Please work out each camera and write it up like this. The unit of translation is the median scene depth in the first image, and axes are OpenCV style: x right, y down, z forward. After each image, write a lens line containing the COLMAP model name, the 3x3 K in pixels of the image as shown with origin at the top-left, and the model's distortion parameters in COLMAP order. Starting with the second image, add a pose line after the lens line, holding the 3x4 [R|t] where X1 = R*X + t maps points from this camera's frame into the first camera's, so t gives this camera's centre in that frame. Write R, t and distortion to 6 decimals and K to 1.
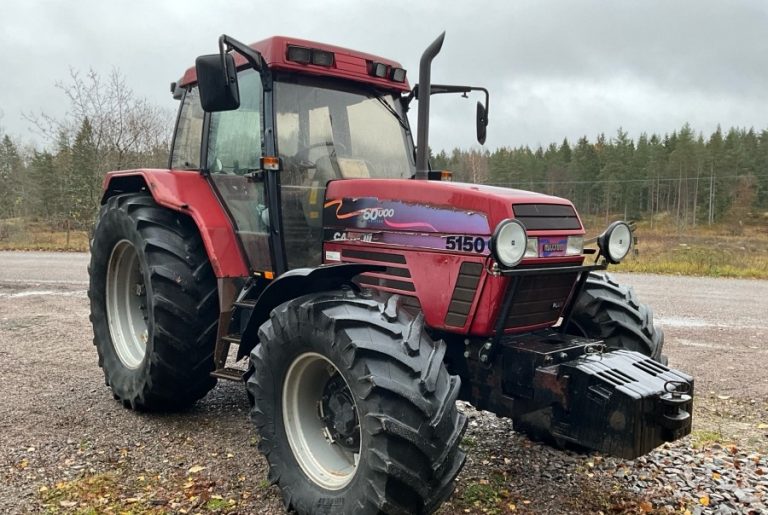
lens RADIAL K [[628.4, 0, 384.2], [0, 628.4, 281.8], [0, 0, 1]] dist [0.115231, -0.208905]
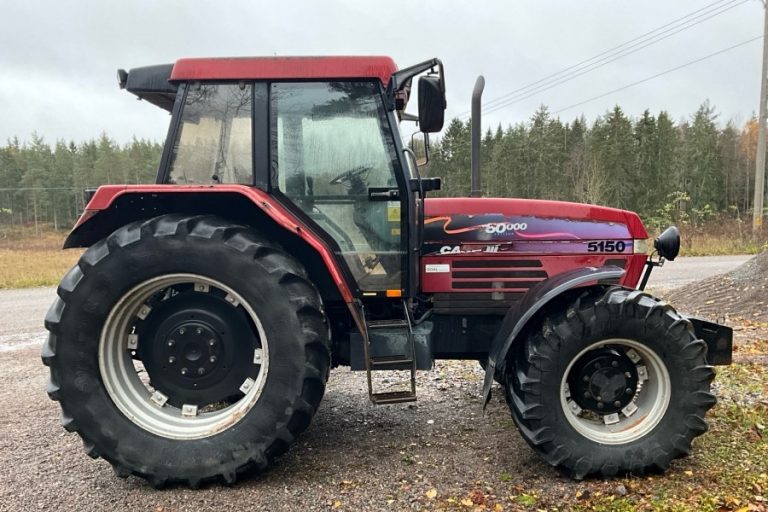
lens RADIAL K [[628.4, 0, 384.2], [0, 628.4, 280.3], [0, 0, 1]] dist [0.115231, -0.208905]
pose [[0.656240, -0.097148, 0.748273, -1.034563], [0.107750, 0.993579, 0.034499, -0.073516], [-0.746820, 0.057987, 0.662494, 0.381780]]
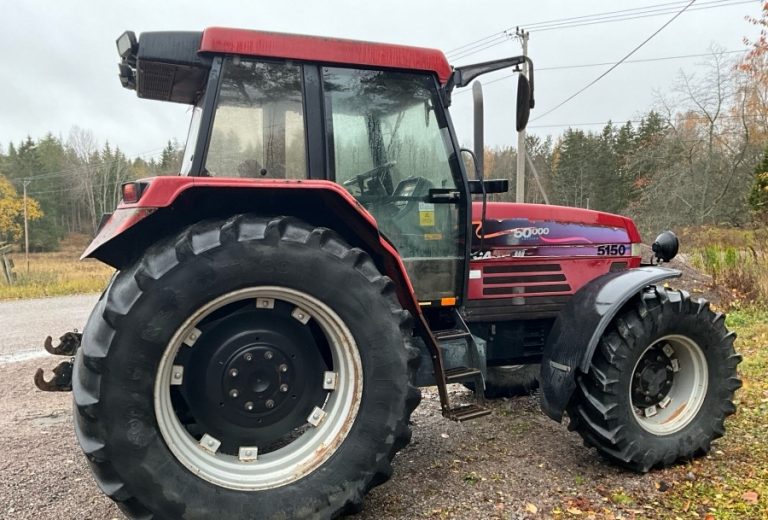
lens RADIAL K [[629.1, 0, 384.0], [0, 629.1, 281.5], [0, 0, 1]] dist [0.114747, -0.192388]
pose [[0.330803, -0.096976, 0.938704, -1.206602], [0.123204, 0.990631, 0.058923, -0.117937], [-0.935623, 0.096160, 0.339651, 0.844235]]
